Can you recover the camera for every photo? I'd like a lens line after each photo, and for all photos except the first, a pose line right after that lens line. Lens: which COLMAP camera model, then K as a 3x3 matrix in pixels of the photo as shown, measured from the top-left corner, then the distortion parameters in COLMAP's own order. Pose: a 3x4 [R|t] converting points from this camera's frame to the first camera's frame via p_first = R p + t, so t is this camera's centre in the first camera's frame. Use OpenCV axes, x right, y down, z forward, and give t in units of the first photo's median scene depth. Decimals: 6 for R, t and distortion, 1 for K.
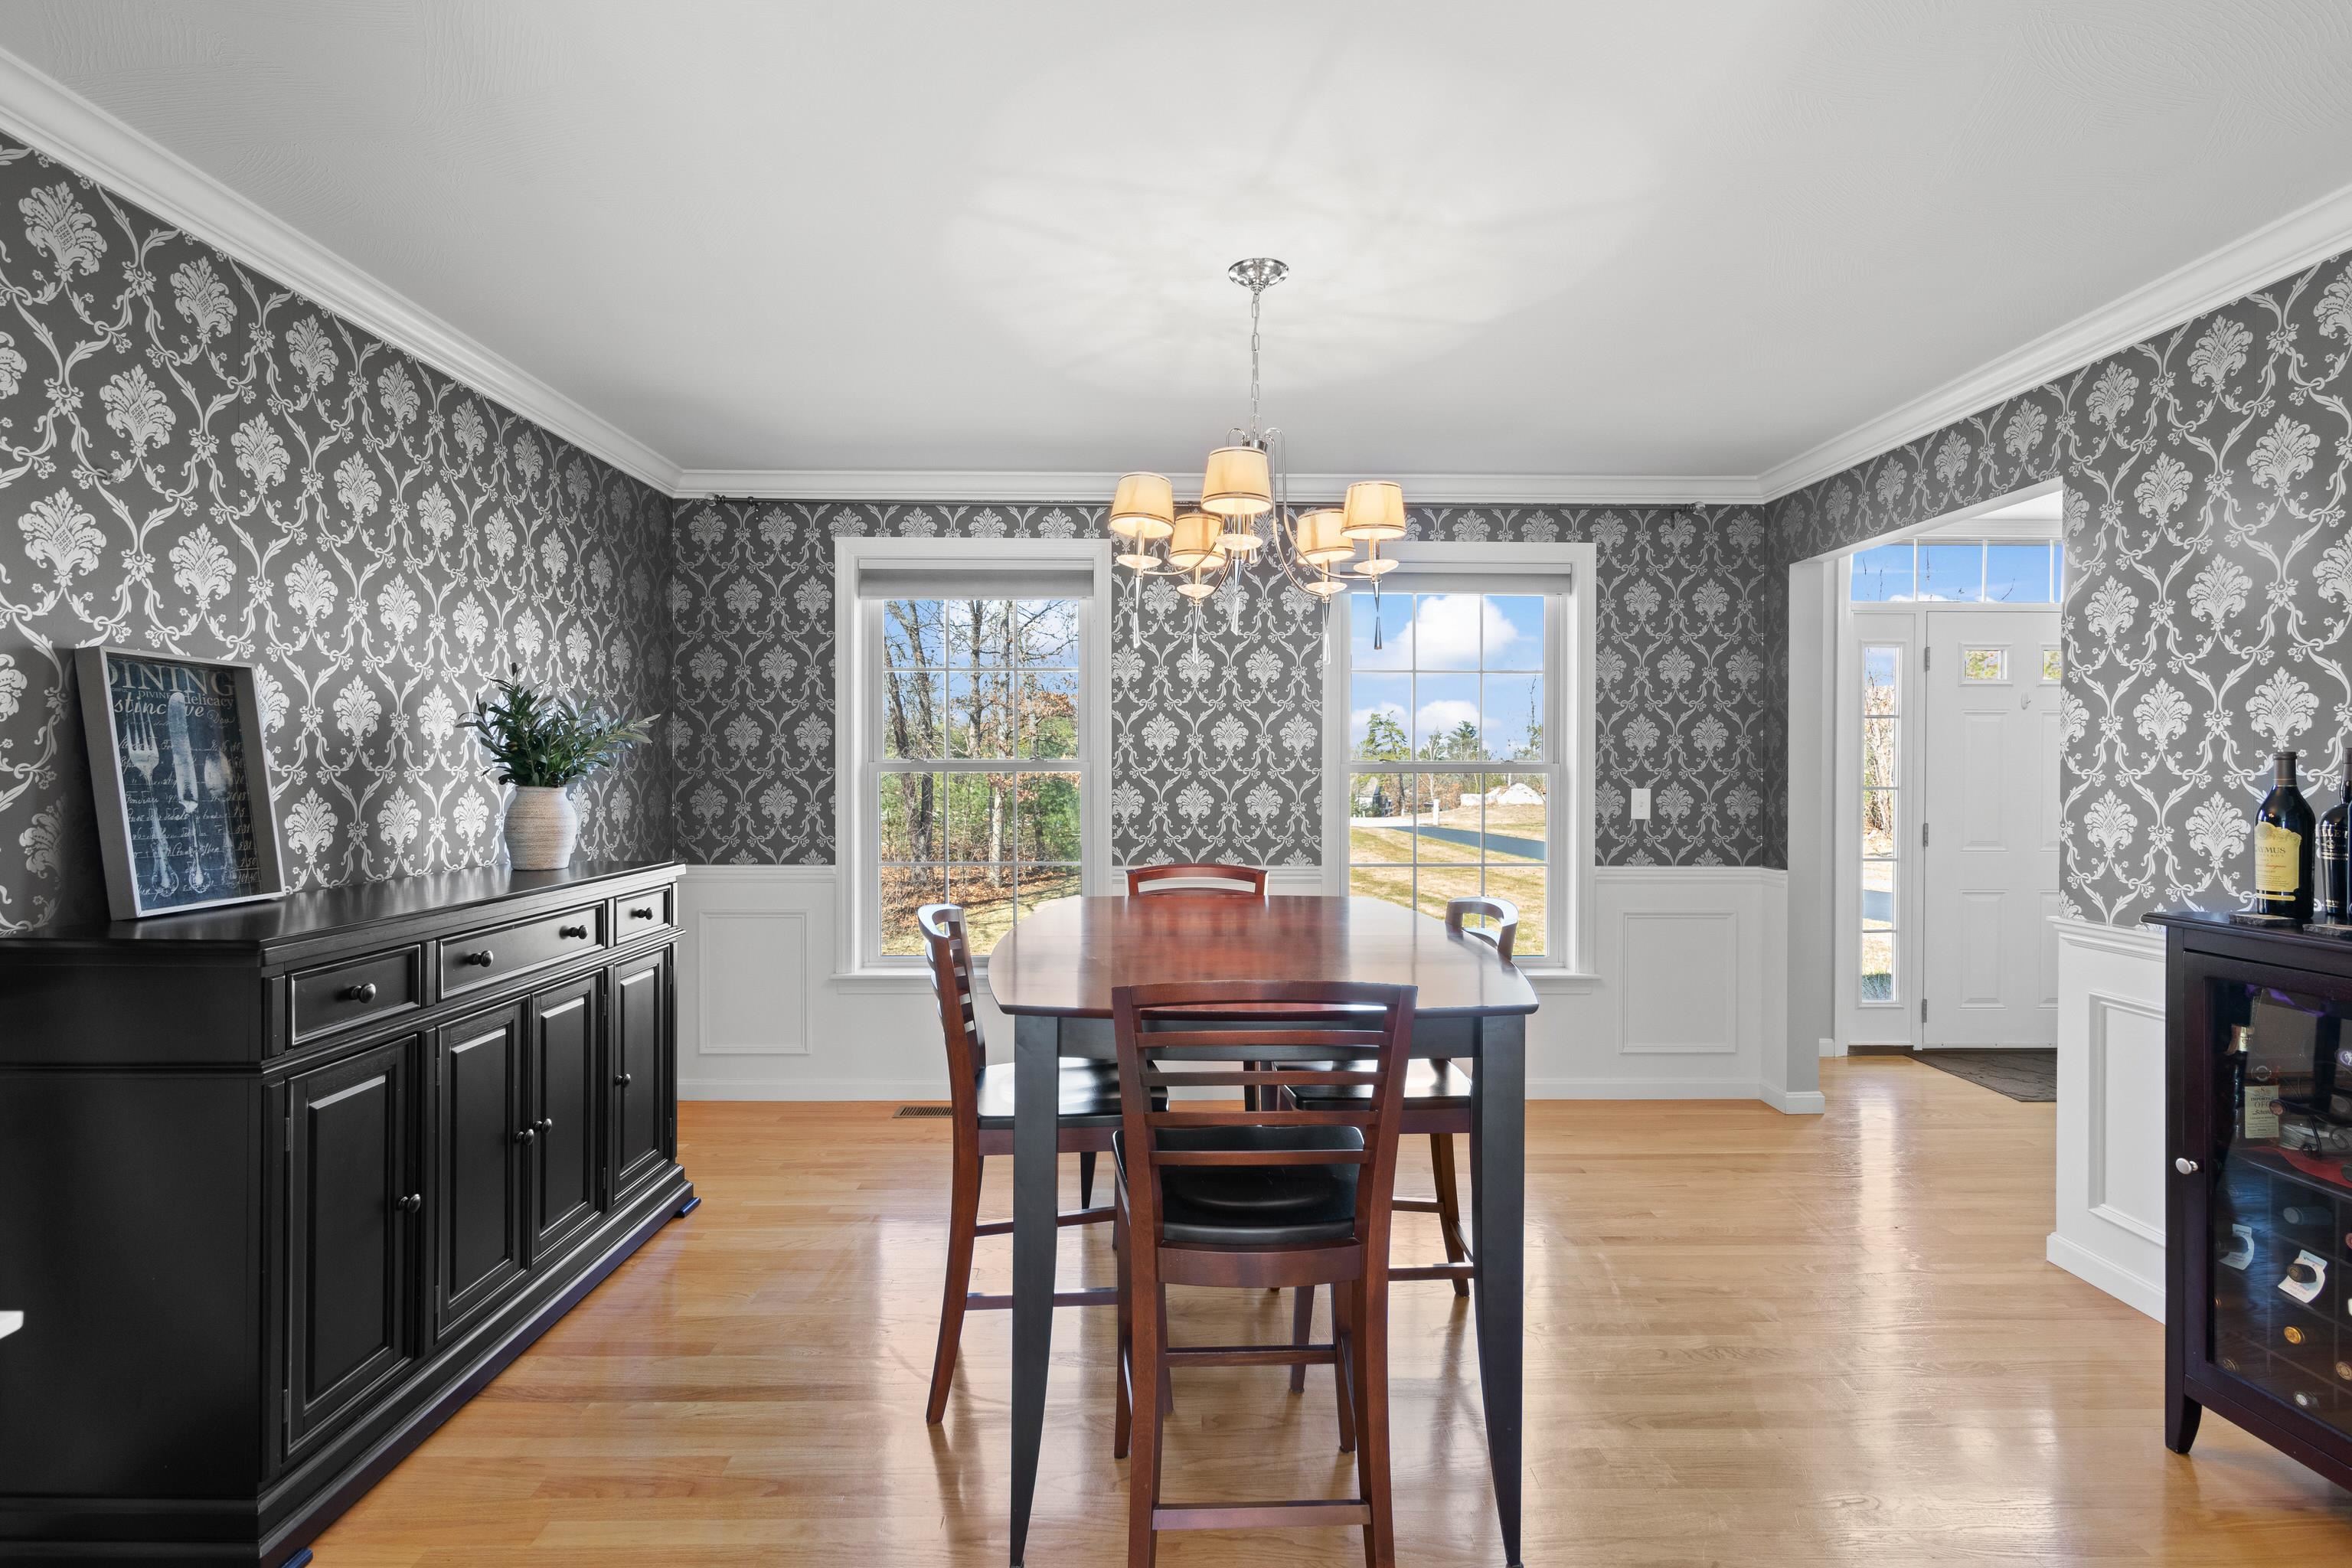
lens RADIAL K [[1076.3, 0, 1176.4], [0, 1076.3, 779.3], [0, 0, 1]] dist [-0.000859, -0.000130]
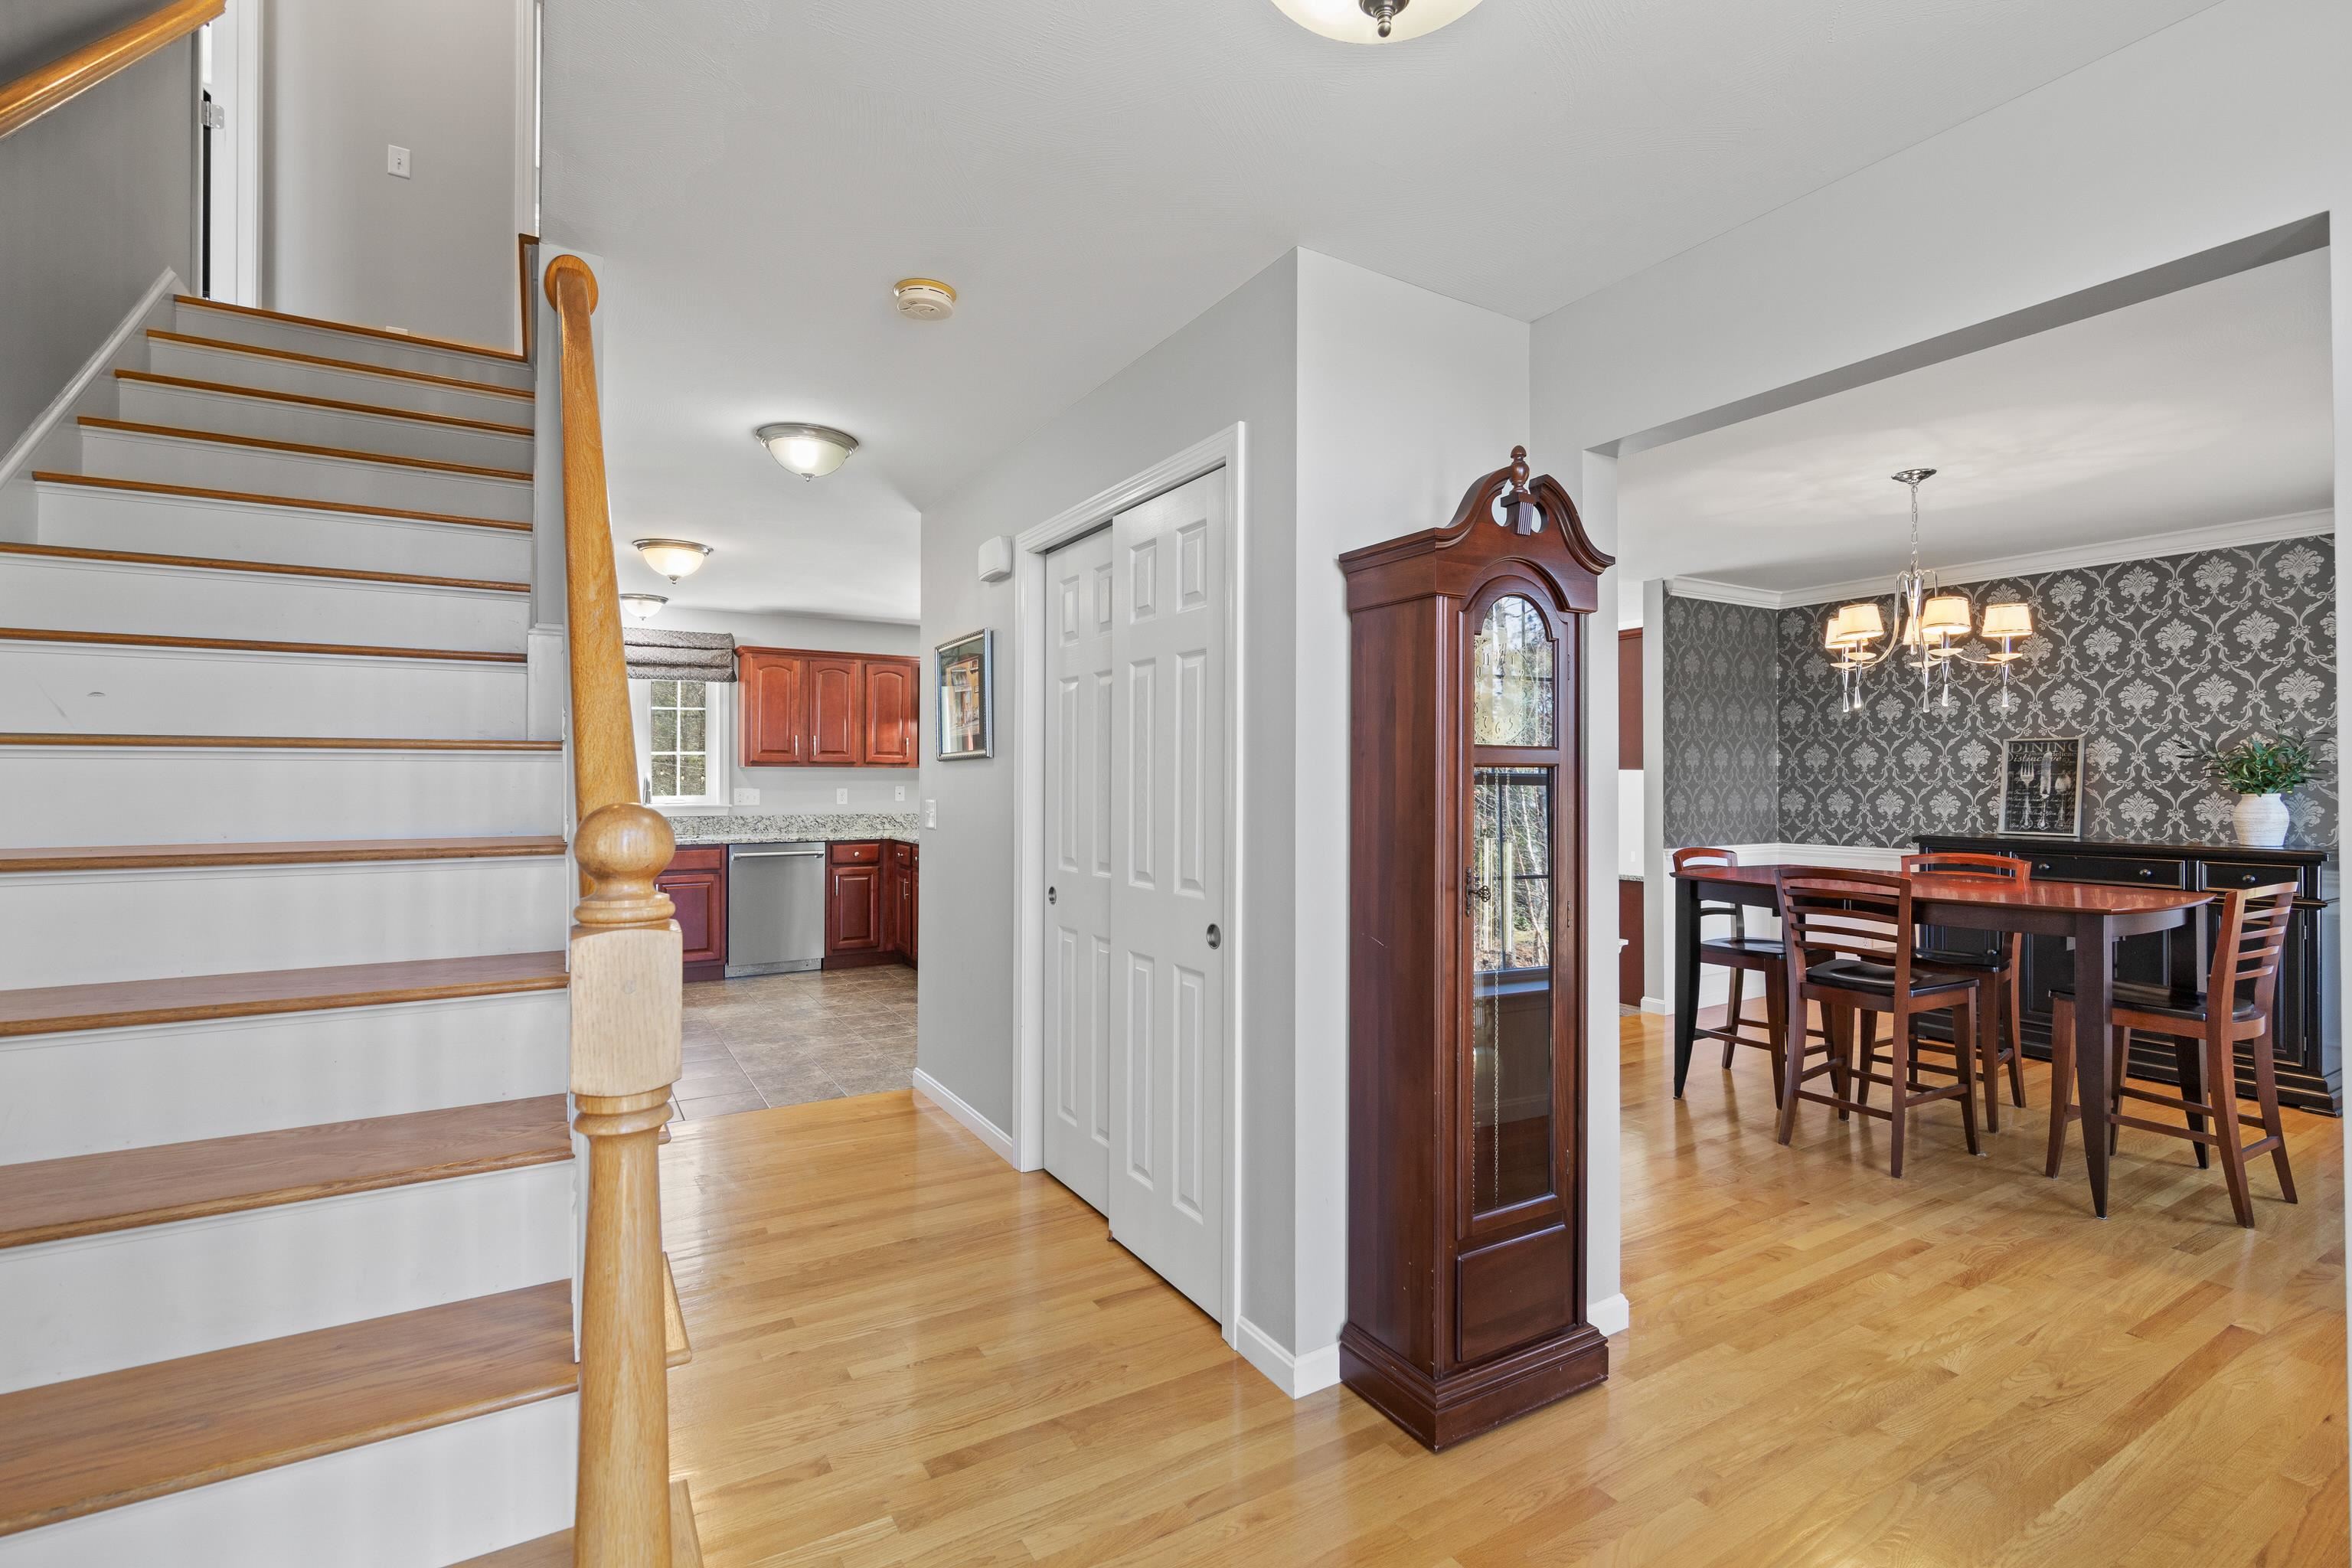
lens RADIAL K [[1076.3, 0, 1176.4], [0, 1076.3, 779.3], [0, 0, 1]] dist [-0.000859, -0.000130]
pose [[-0.868385, -0.003762, -0.495876, 1.061425], [-0.008070, 0.999946, 0.006546, -0.007648], [0.495824, 0.009686, -0.868369, 1.077530]]
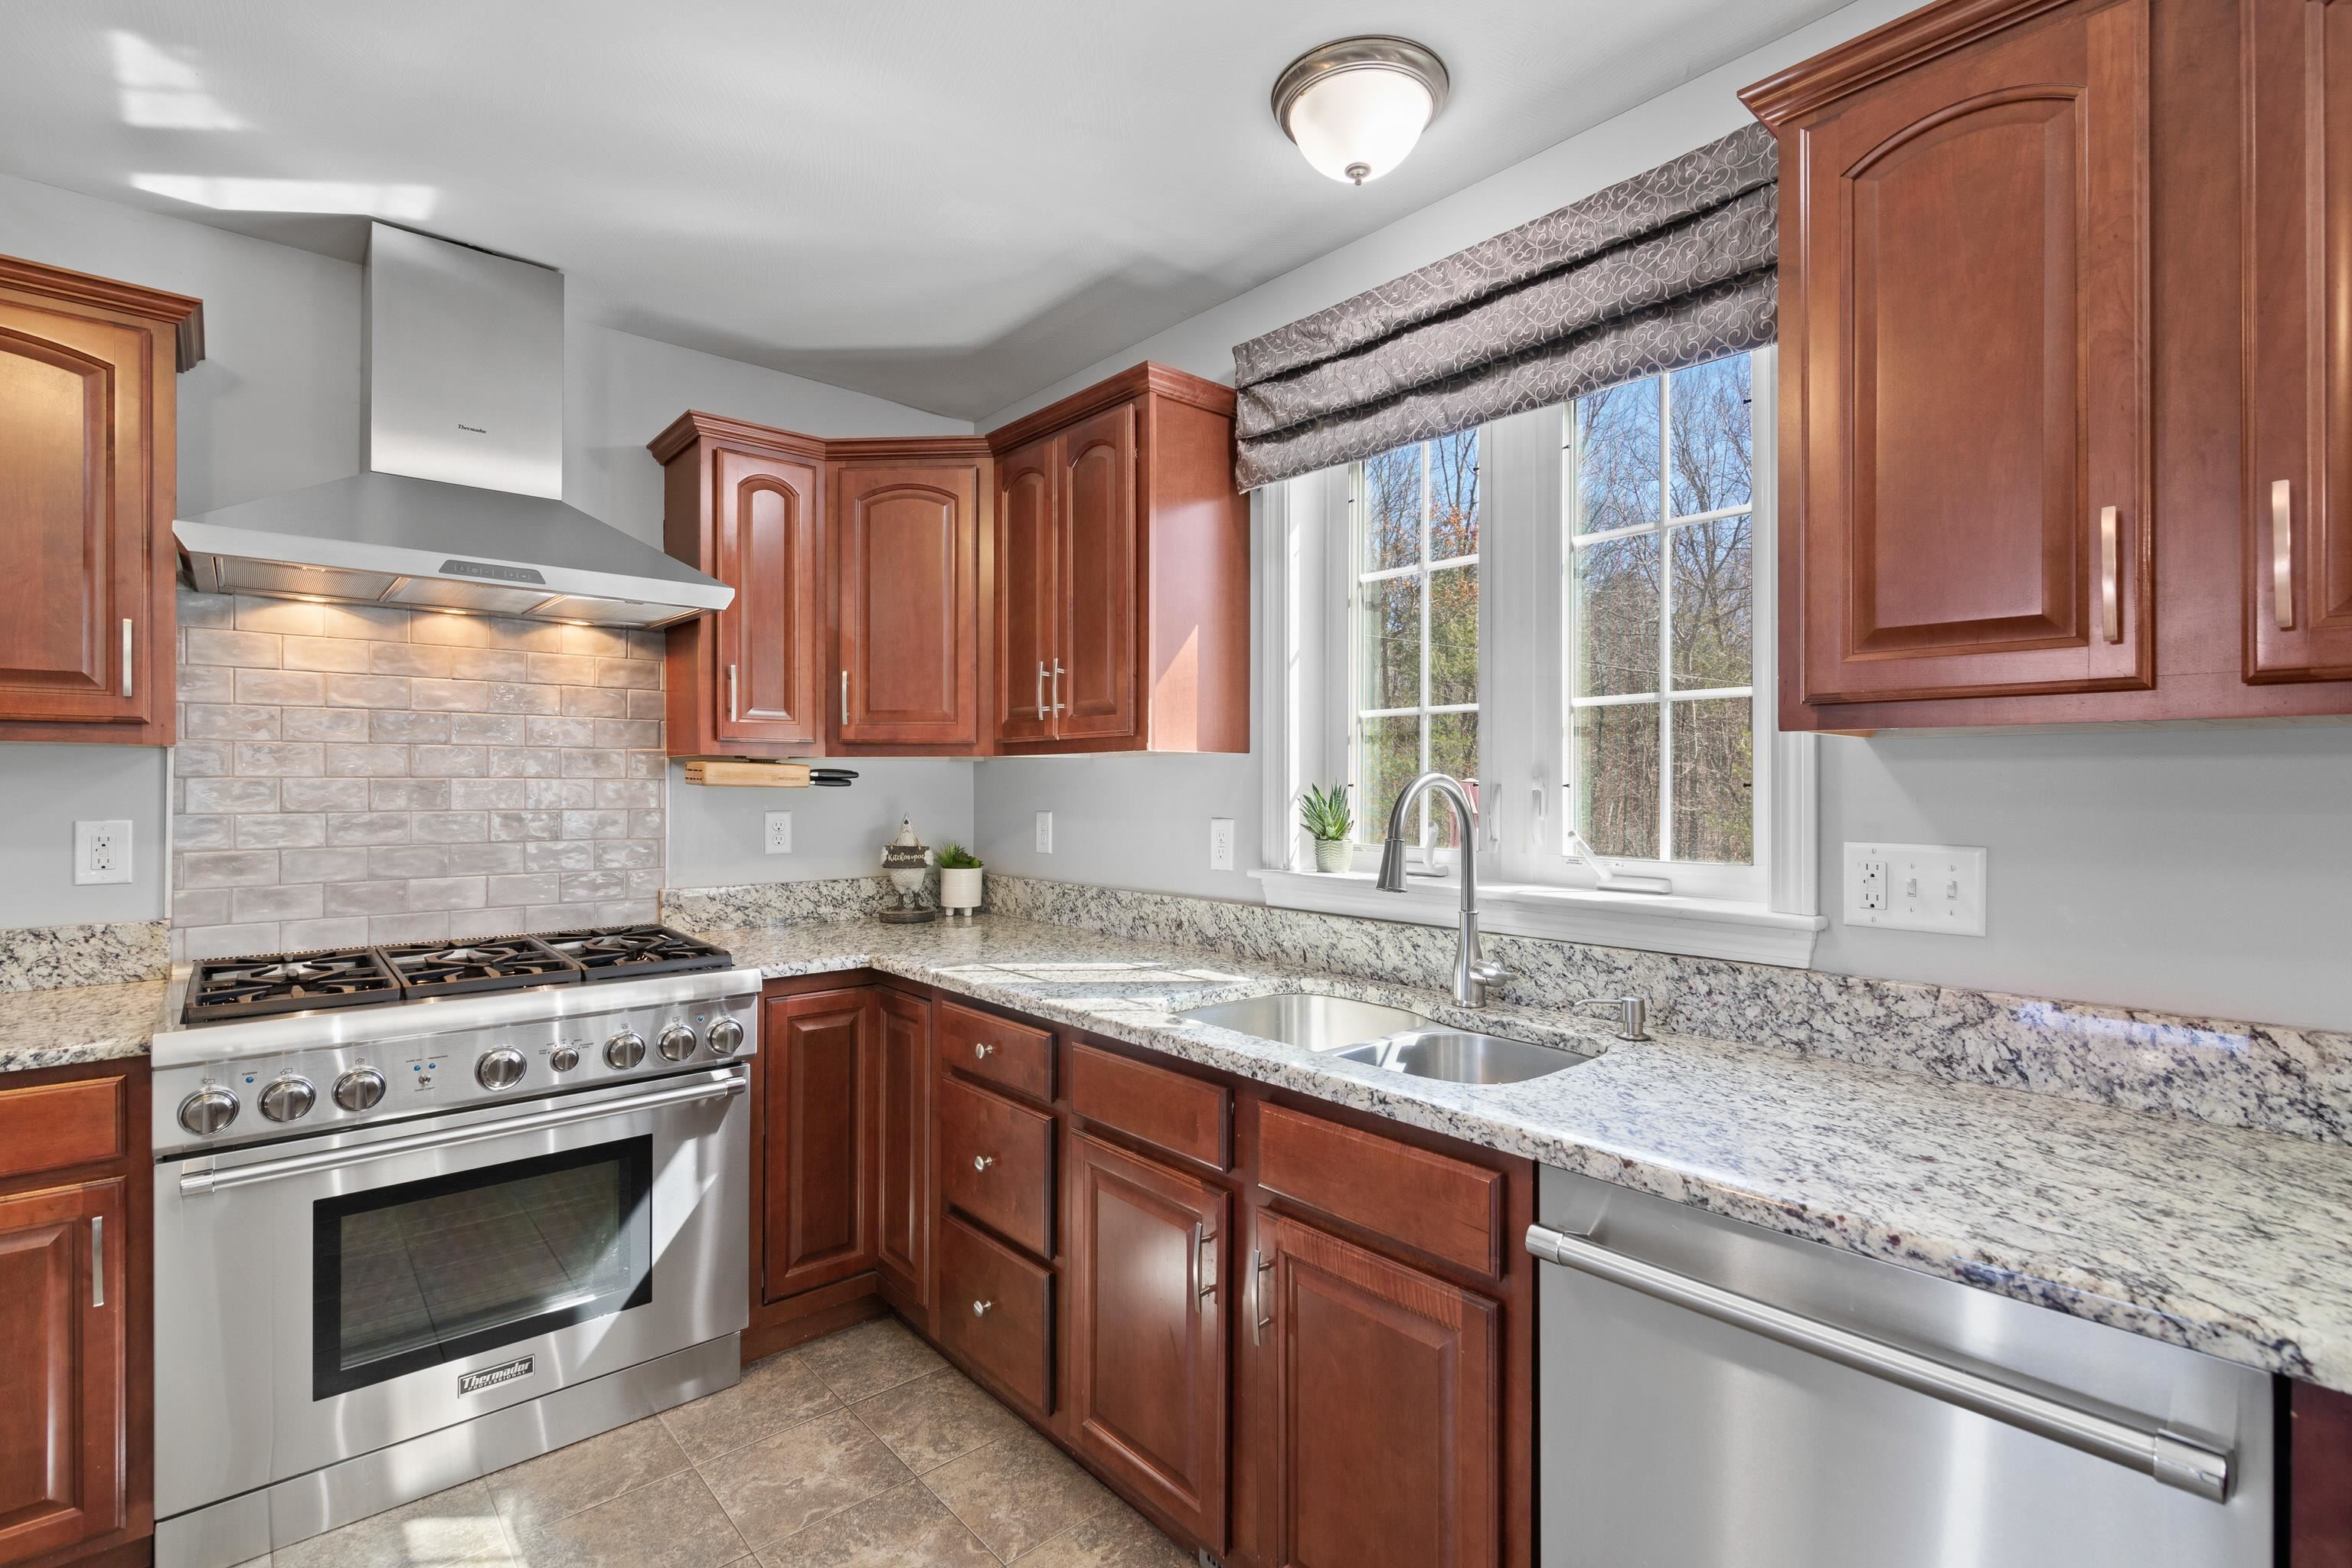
lens RADIAL K [[1076.3, 0, 1176.4], [0, 1076.3, 779.3], [0, 0, 1]] dist [-0.000859, -0.000130]
pose [[-0.651664, -0.000735, 0.758507, 0.685488], [0.001337, 0.999997, 0.002117, 0.001832], [-0.758507, 0.002393, -0.651661, -0.391620]]
